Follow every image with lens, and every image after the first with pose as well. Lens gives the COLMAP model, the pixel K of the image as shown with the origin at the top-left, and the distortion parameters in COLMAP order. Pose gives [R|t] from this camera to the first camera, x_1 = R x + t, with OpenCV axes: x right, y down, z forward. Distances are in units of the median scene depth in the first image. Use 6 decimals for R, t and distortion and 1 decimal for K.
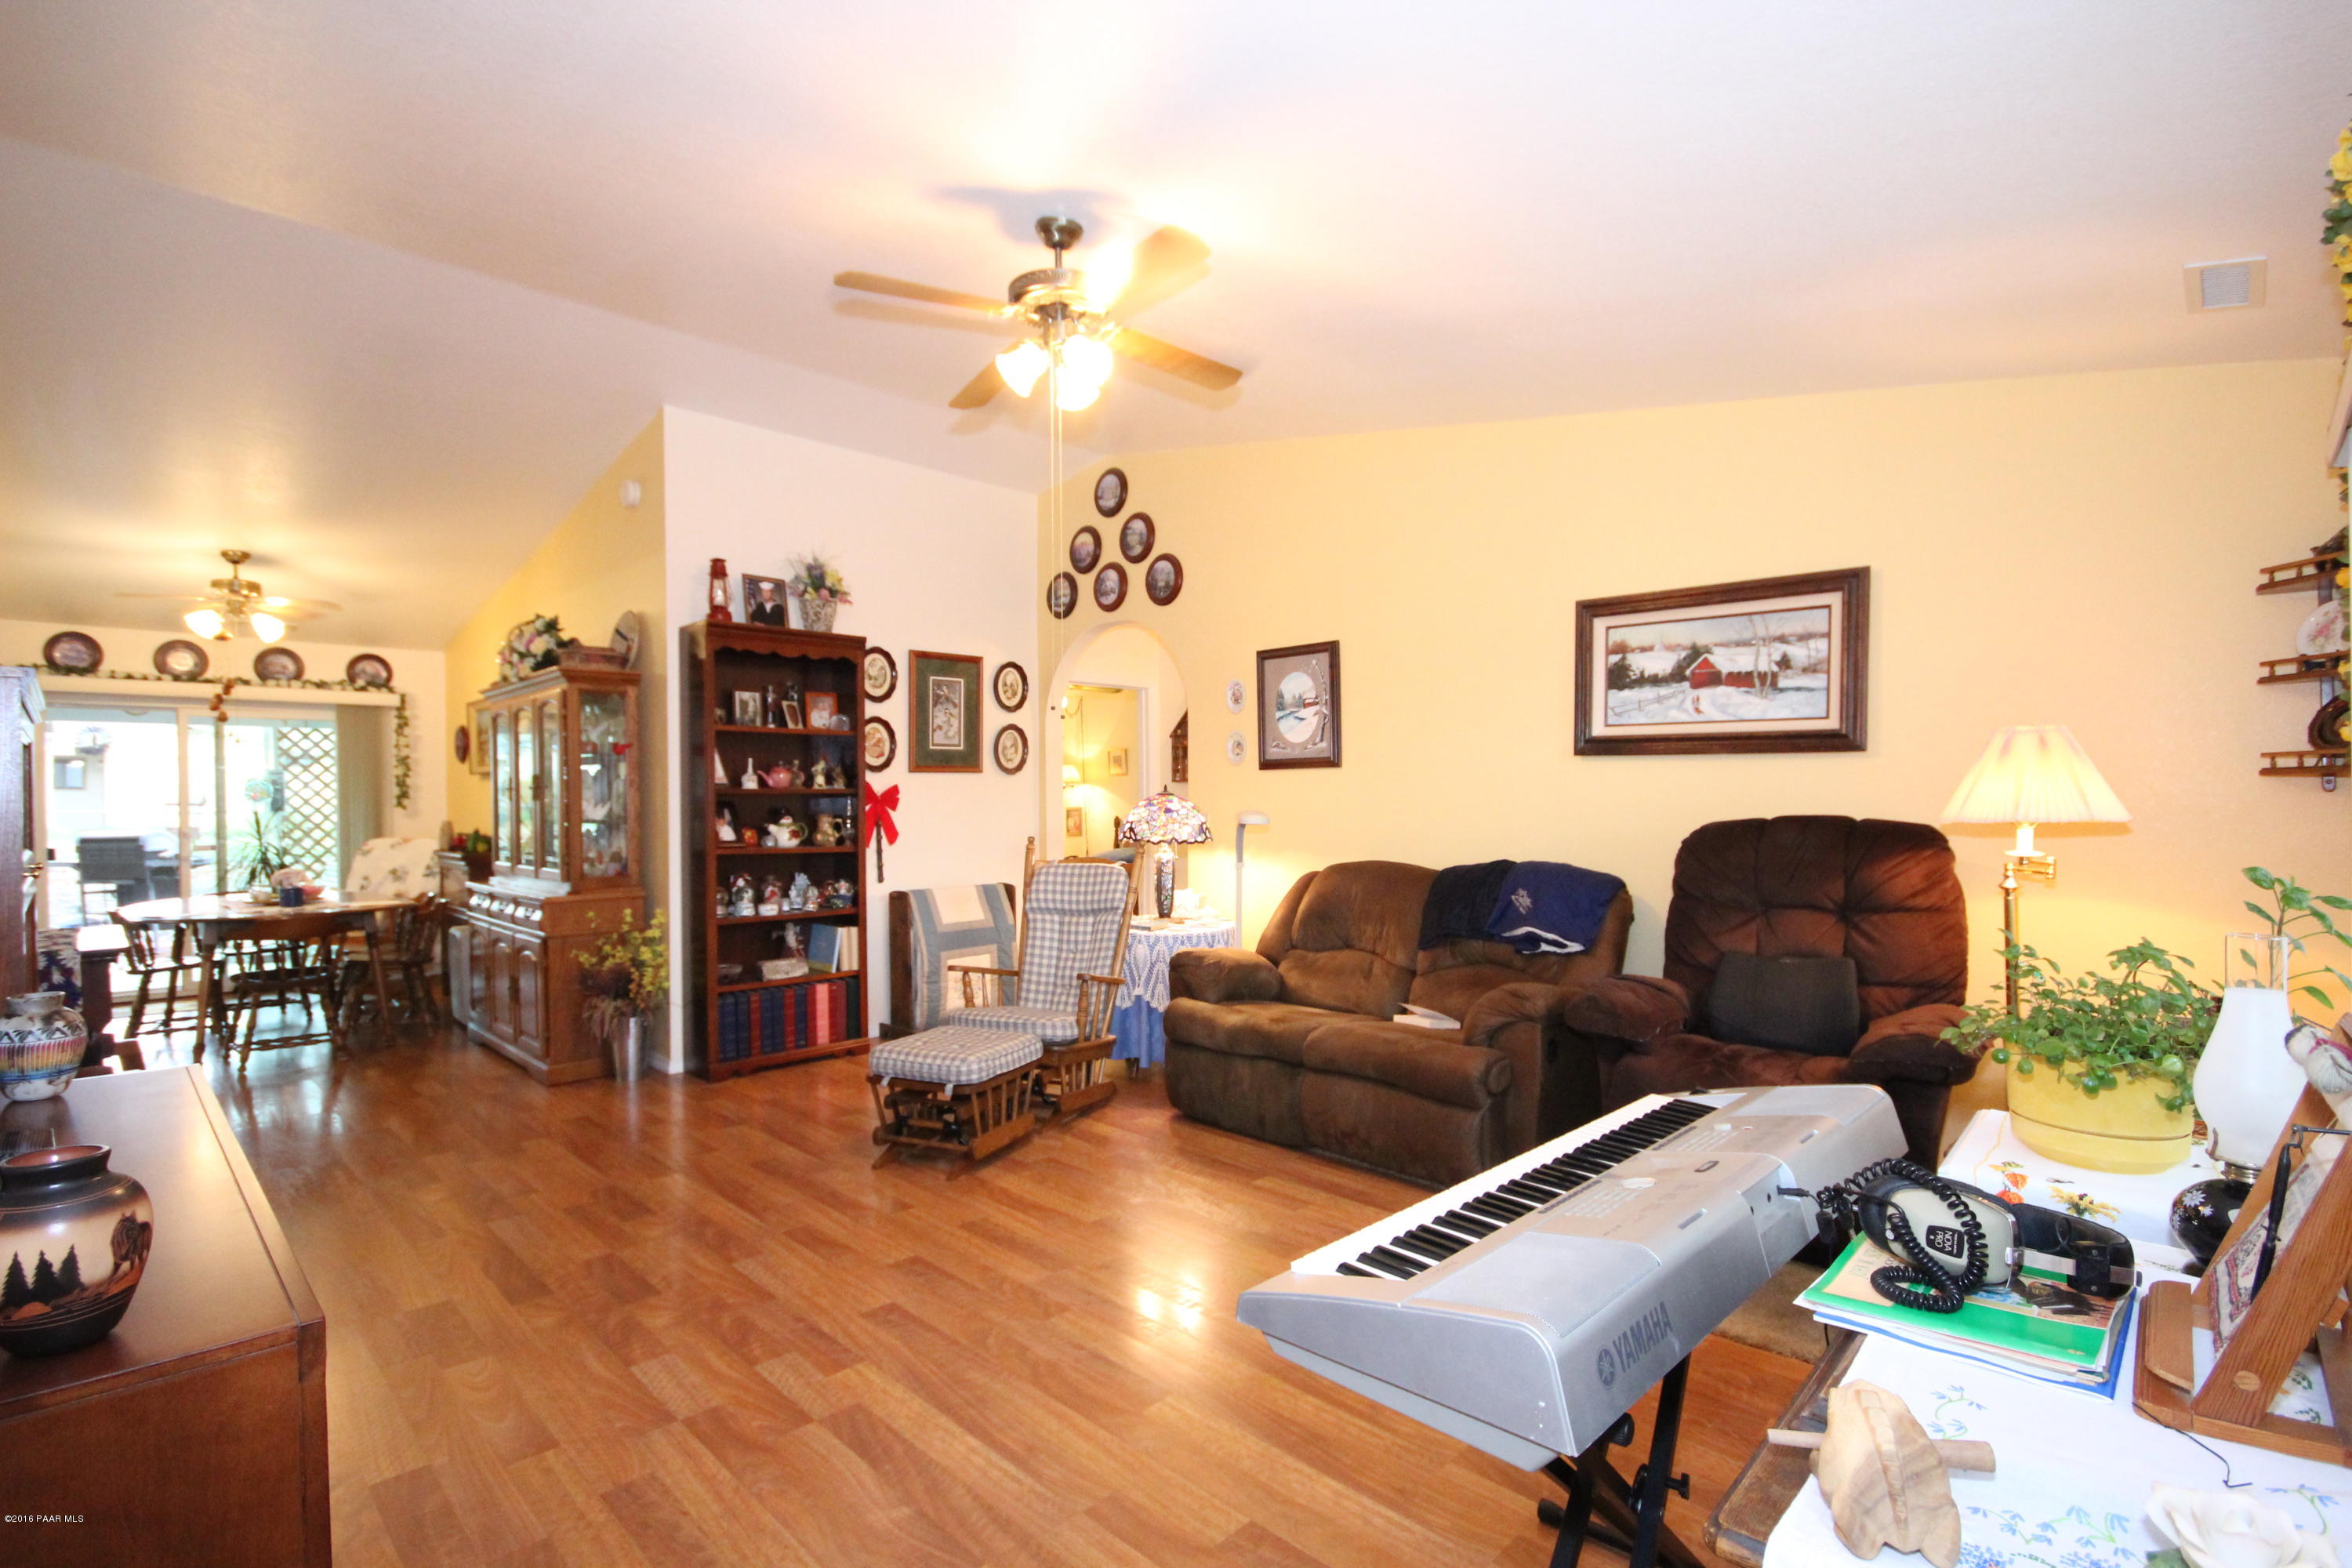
lens RADIAL K [[1113.4, 0, 1175.3], [0, 1113.4, 796.5], [0, 0, 1]] dist [-0.006333, -0.000271]
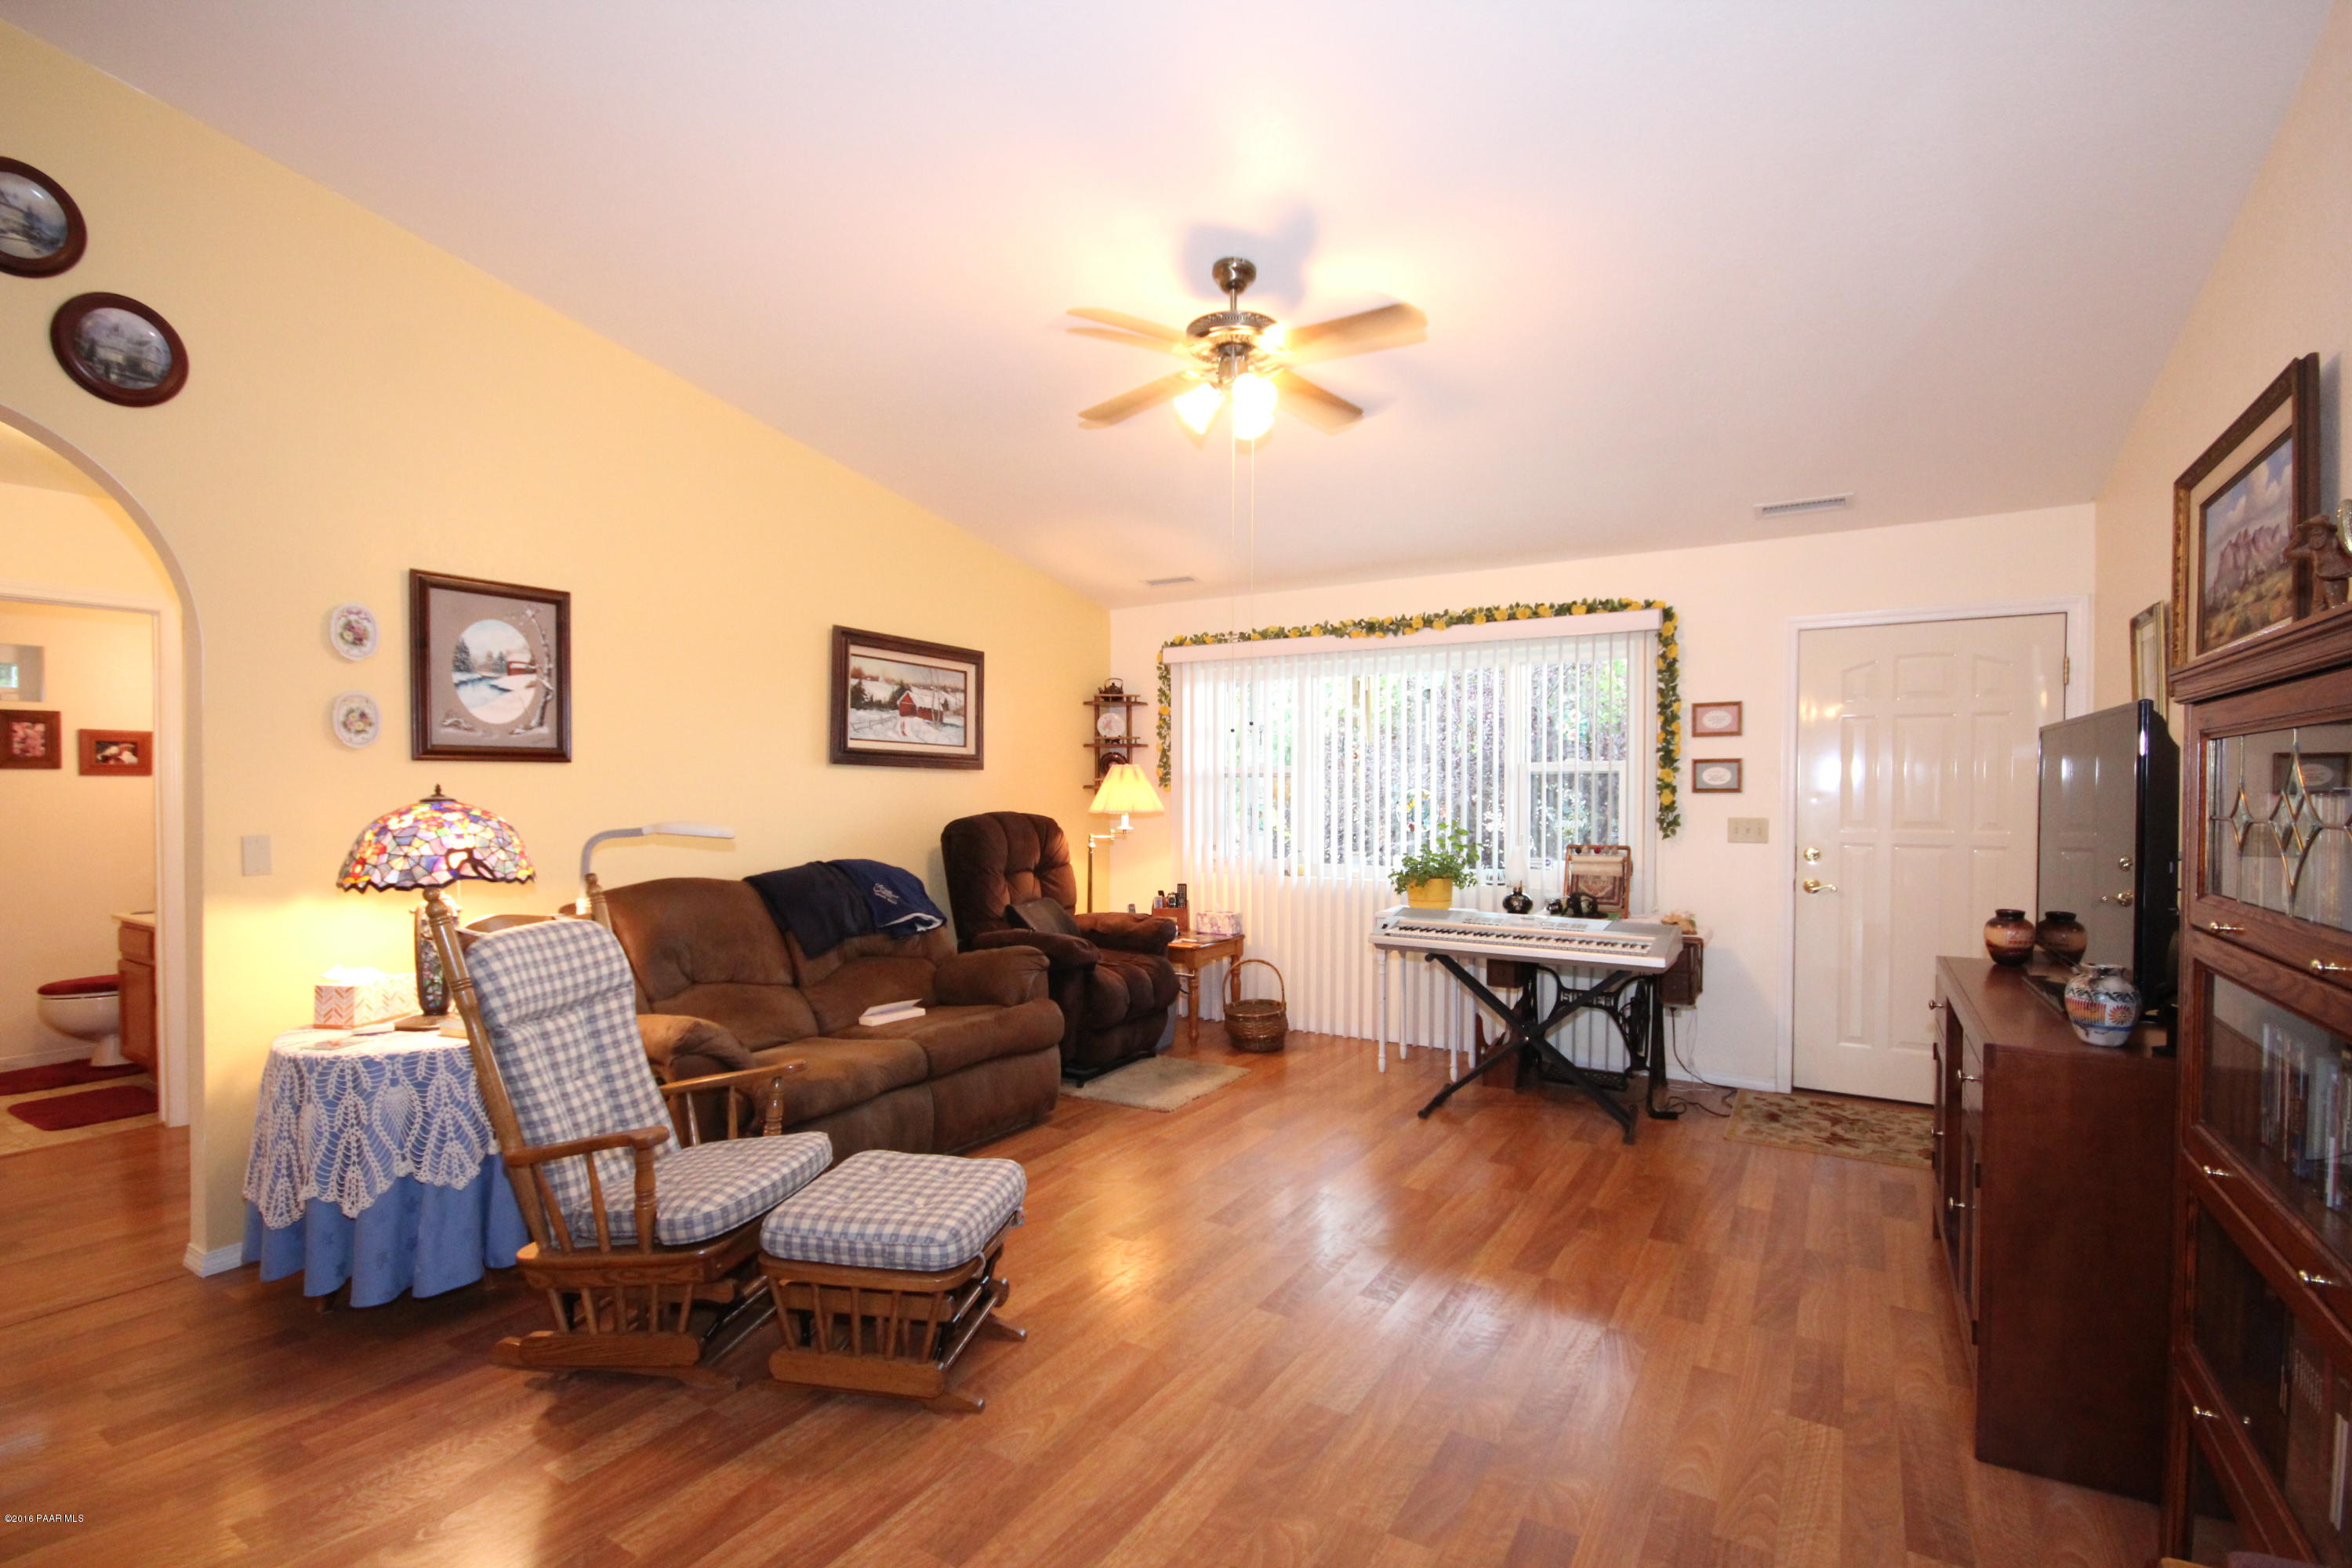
lens RADIAL K [[1113.4, 0, 1174.8], [0, 1113.4, 792.6], [0, 0, 1]] dist [-0.006333, -0.000271]
pose [[-0.245647, 0.000752, 0.969359, -0.837406], [0.000505, 1.000000, -0.000648, -0.006972], [-0.969359, 0.000331, -0.245647, 0.980044]]
